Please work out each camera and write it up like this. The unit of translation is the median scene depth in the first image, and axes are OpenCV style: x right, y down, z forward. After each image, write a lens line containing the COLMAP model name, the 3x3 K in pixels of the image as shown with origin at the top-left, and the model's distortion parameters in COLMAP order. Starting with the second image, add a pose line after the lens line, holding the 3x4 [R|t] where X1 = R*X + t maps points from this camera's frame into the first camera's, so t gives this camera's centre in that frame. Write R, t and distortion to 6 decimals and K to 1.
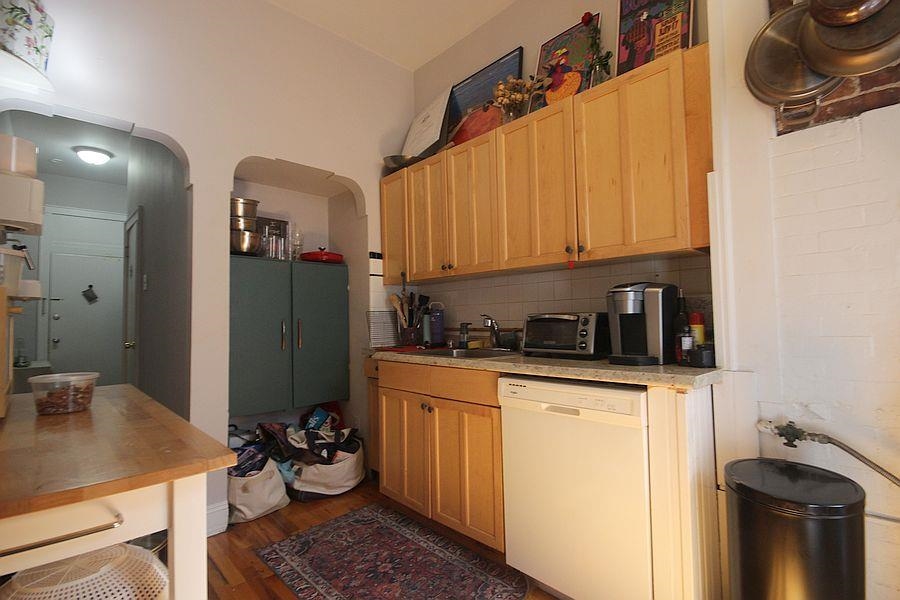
lens RADIAL K [[421.4, 0, 460.8], [0, 421.4, 301.2], [0, 0, 1]] dist [0.001435, 0.000673]
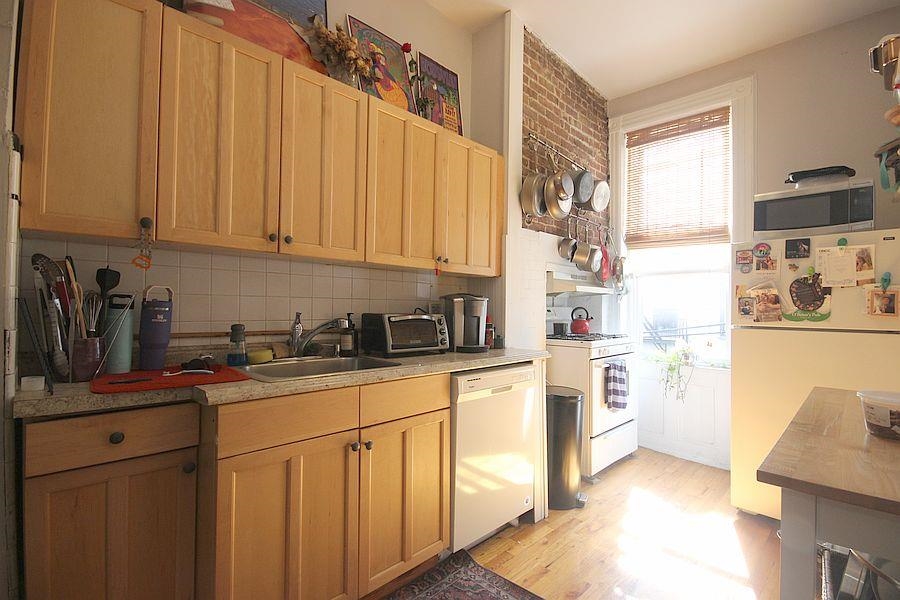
lens RADIAL K [[421.4, 0, 460.8], [0, 421.4, 301.2], [0, 0, 1]] dist [0.001435, 0.000673]
pose [[-0.019443, 0.036296, 0.999152, -0.900121], [-0.052857, 0.997906, -0.037279, 0.032235], [-0.998413, -0.053537, -0.017484, 0.965965]]
